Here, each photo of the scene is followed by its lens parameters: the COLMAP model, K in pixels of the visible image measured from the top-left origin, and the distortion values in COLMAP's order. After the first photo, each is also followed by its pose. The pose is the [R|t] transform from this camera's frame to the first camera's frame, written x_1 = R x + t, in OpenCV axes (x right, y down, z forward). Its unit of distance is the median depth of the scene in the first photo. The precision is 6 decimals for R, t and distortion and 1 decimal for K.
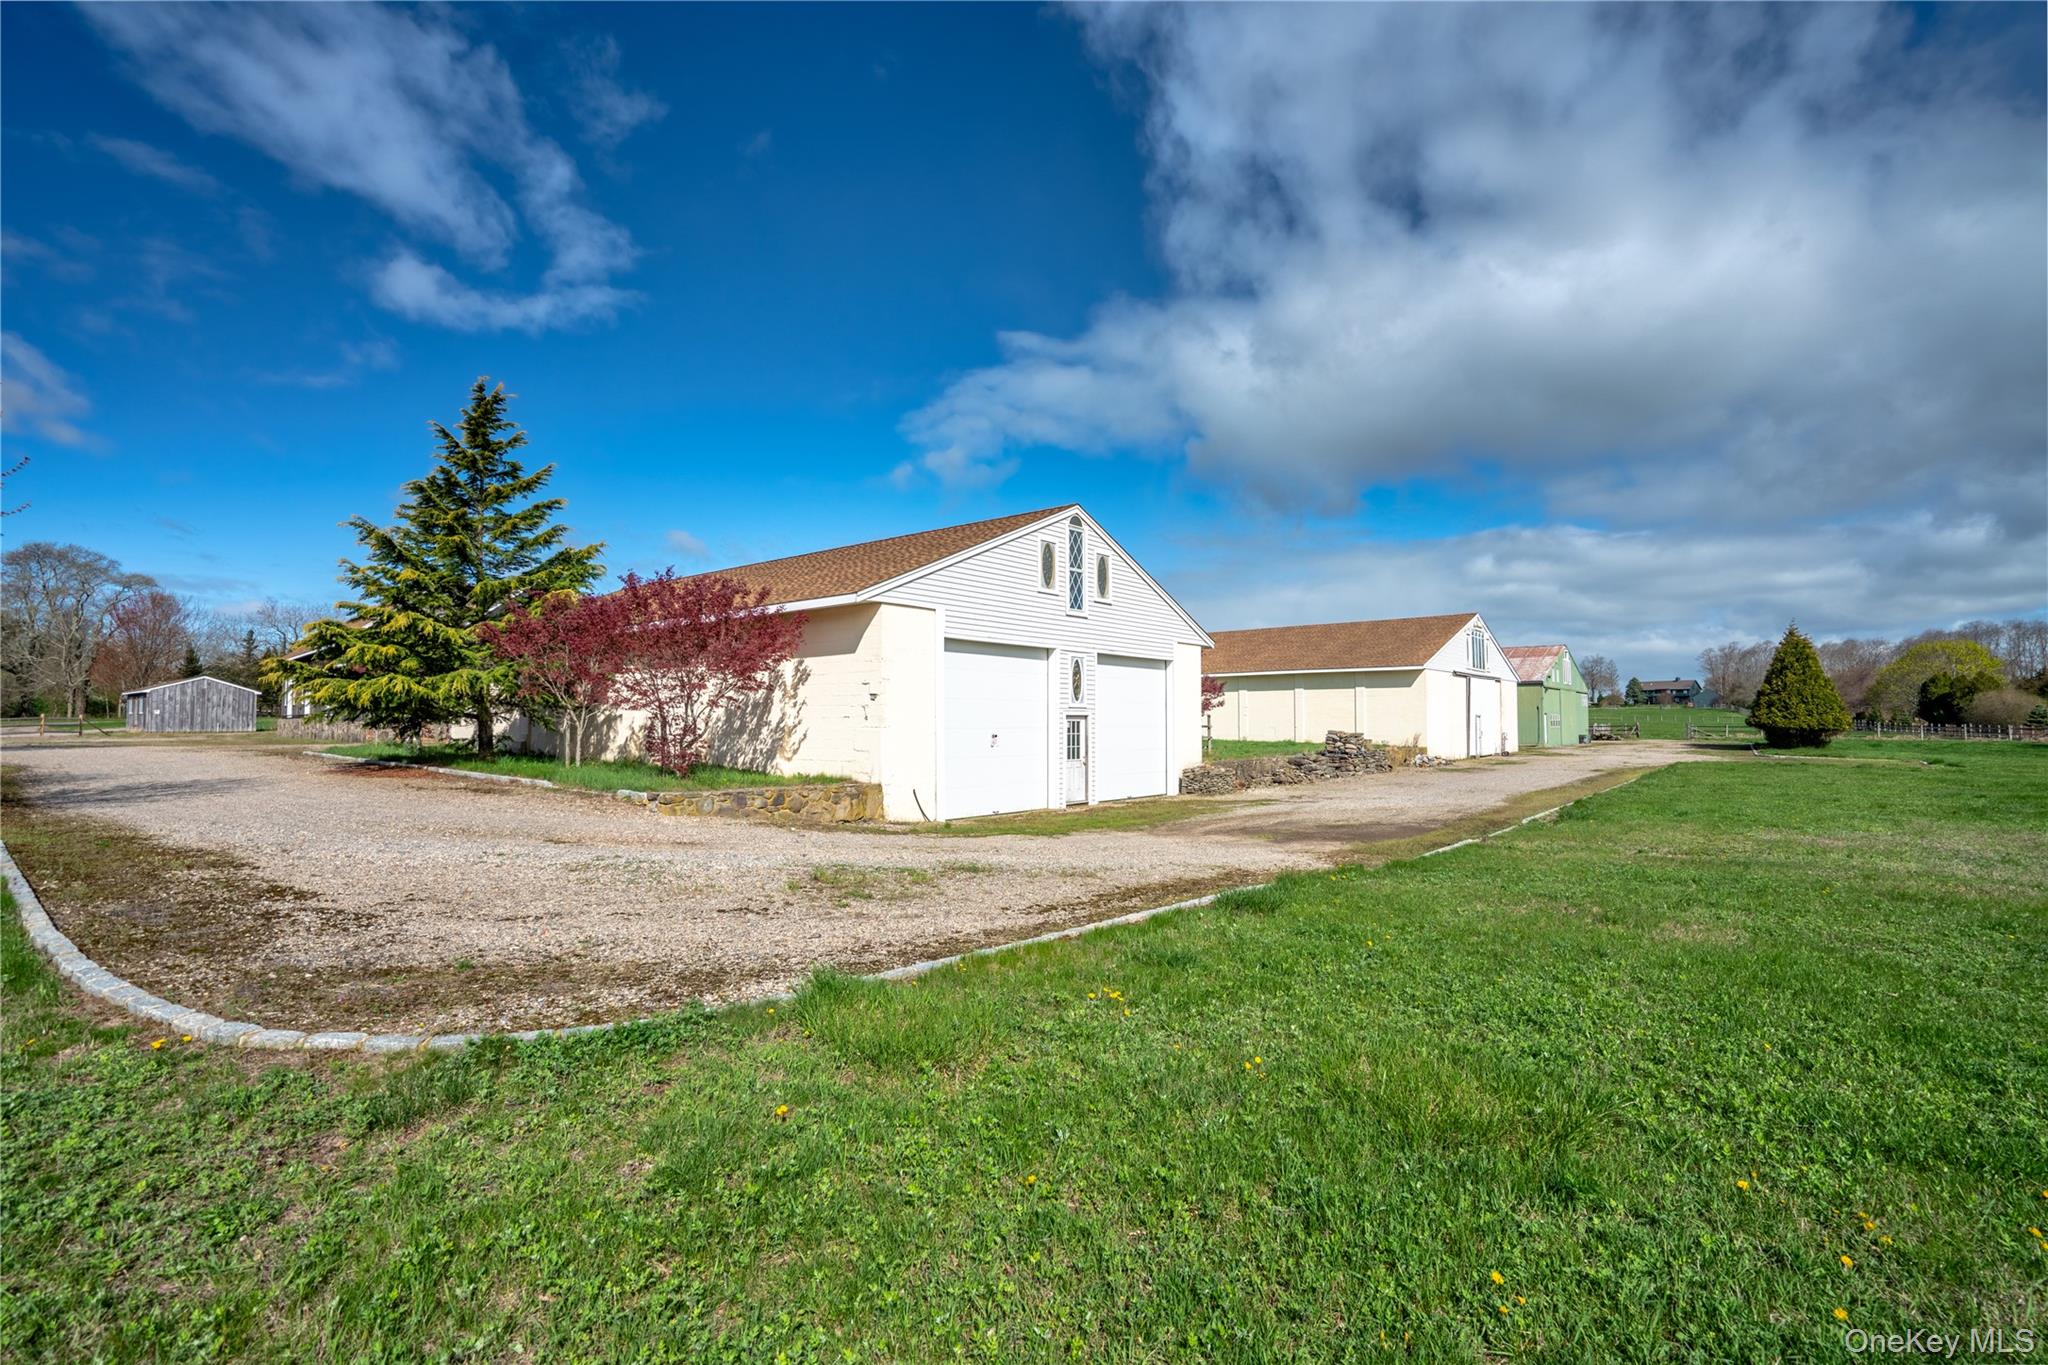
lens RADIAL K [[964.8, 0, 1024.0], [0, 964.8, 682.5], [0, 0, 1]] dist [-0.002265, -0.000116]
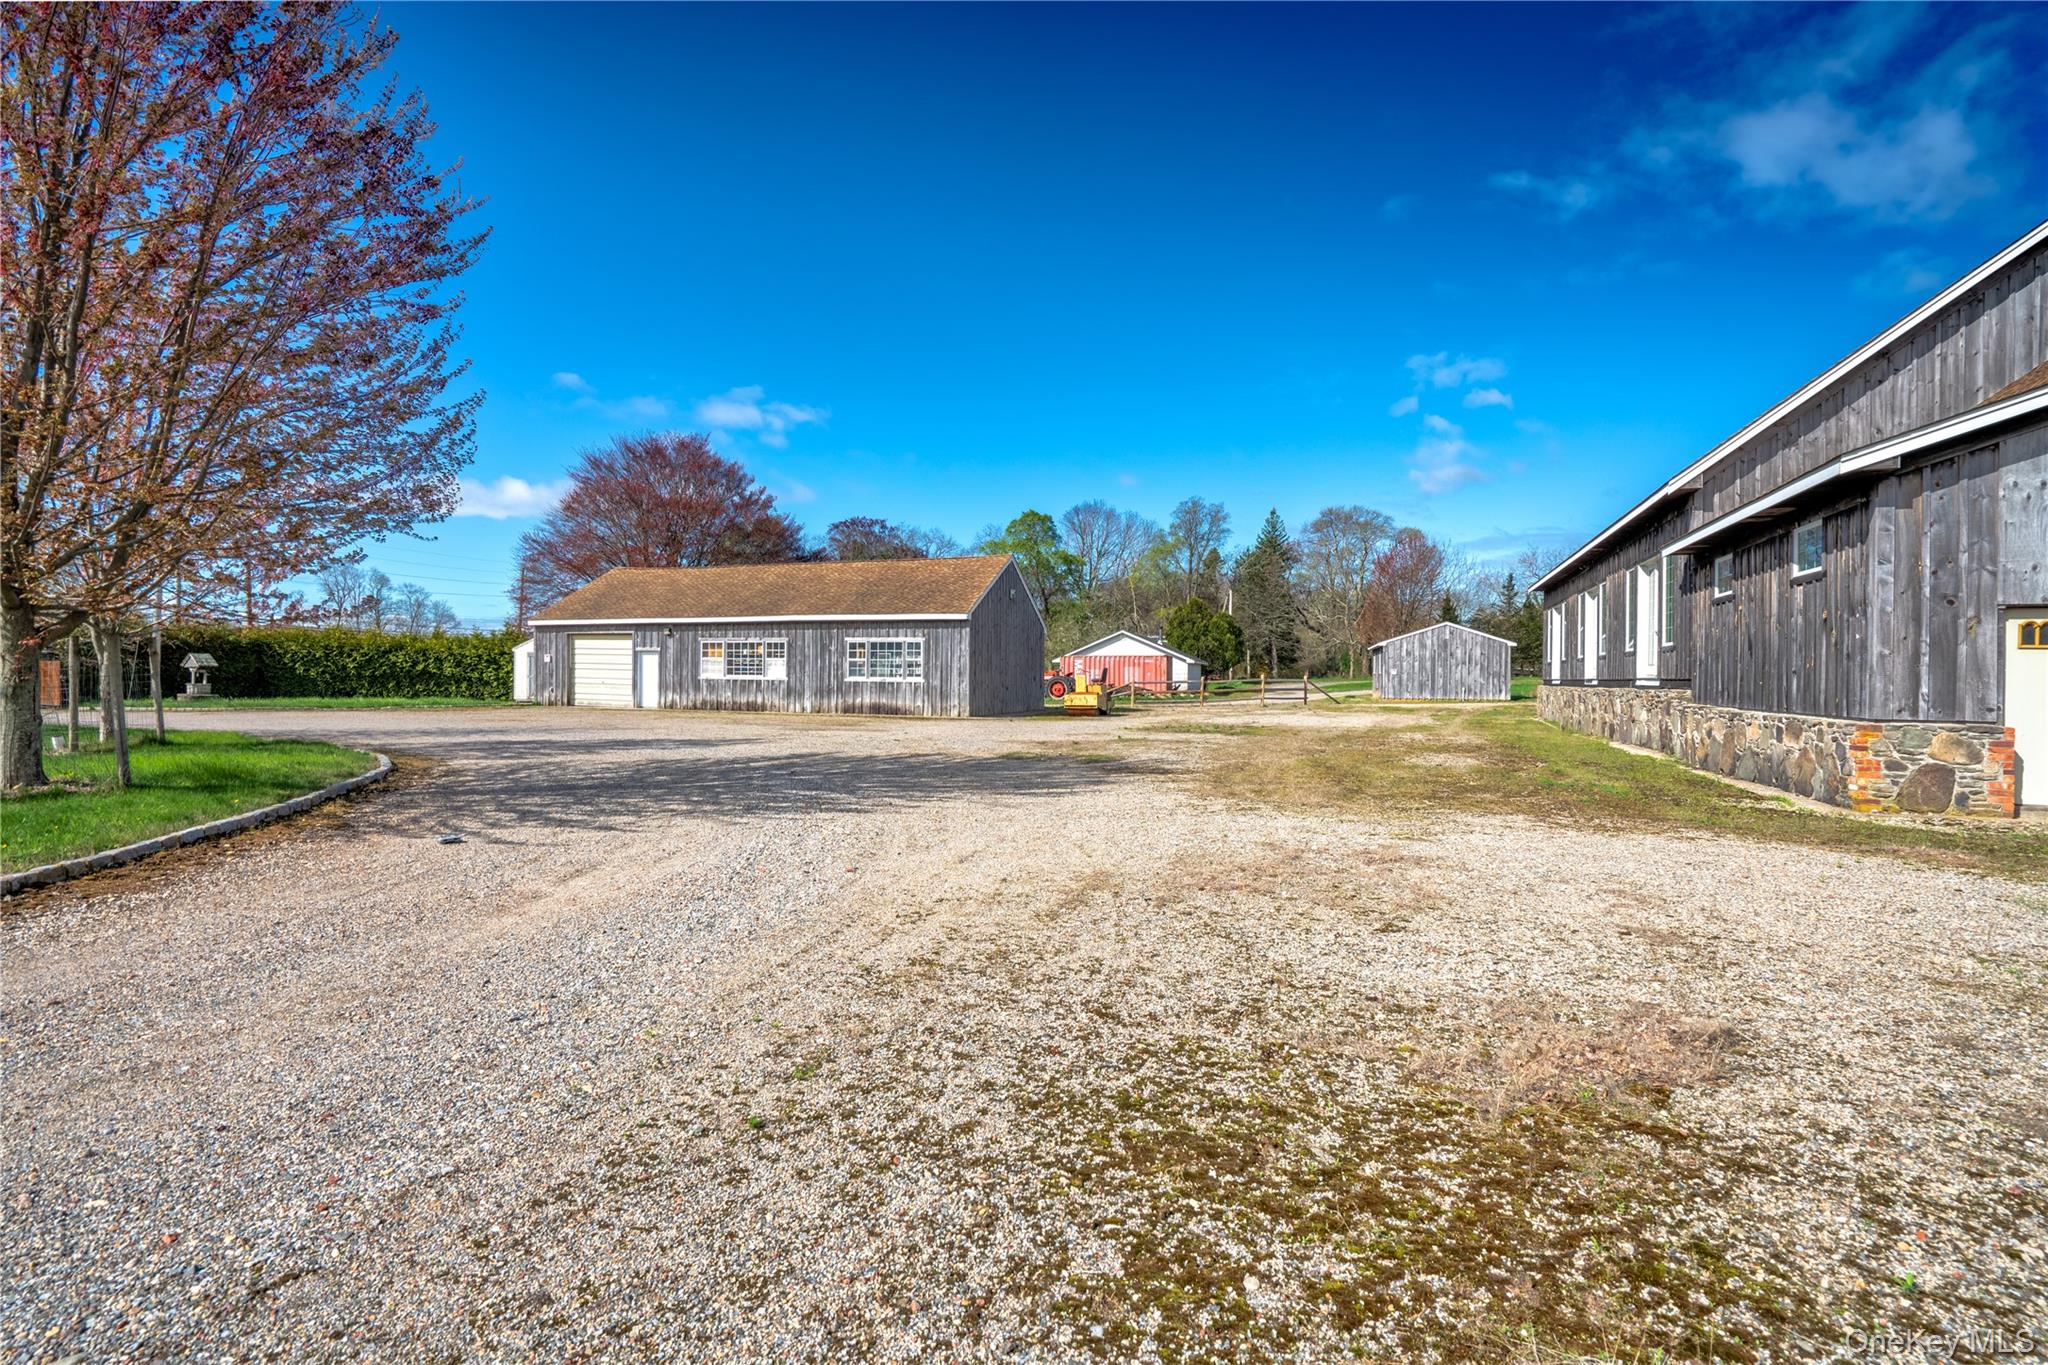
lens RADIAL K [[964.8, 0, 1024.0], [0, 964.8, 682.5], [0, 0, 1]] dist [-0.002265, -0.000116]
pose [[0.406979, 0.009856, -0.913384, -0.288752], [0.032128, 0.999169, 0.025097, 0.009622], [0.912872, -0.039559, 0.406324, 0.376439]]
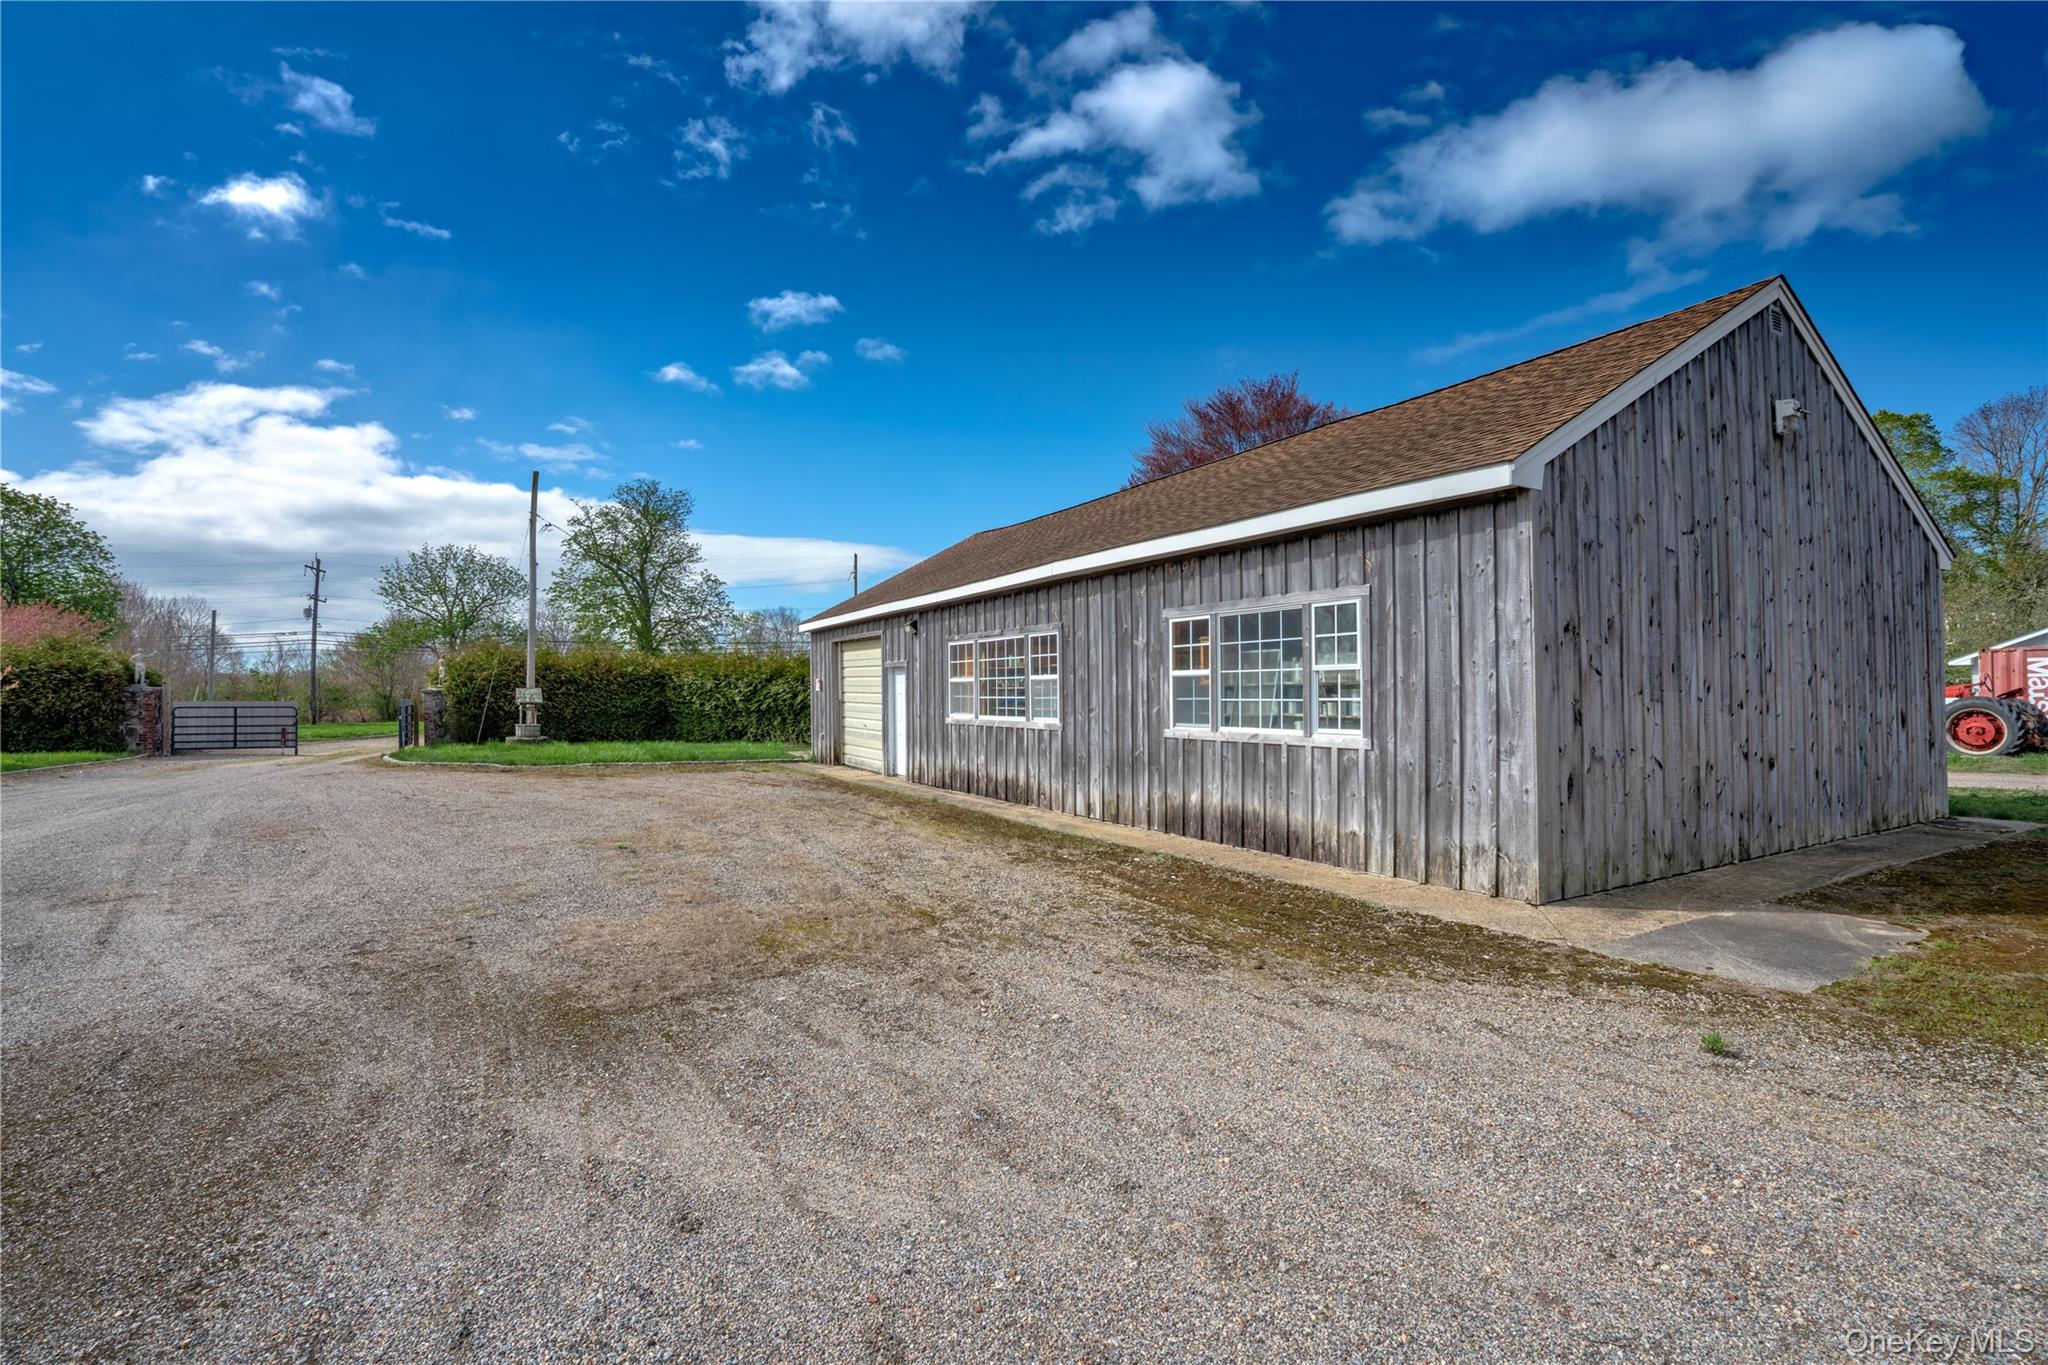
lens RADIAL K [[964.8, 0, 1024.0], [0, 964.8, 682.5], [0, 0, 1]] dist [-0.002265, -0.000116]
pose [[-0.301617, -0.008970, -0.953387, -0.630088], [0.049158, 0.998479, -0.024946, 0.012091], [0.952161, -0.054391, -0.300718, 0.531286]]
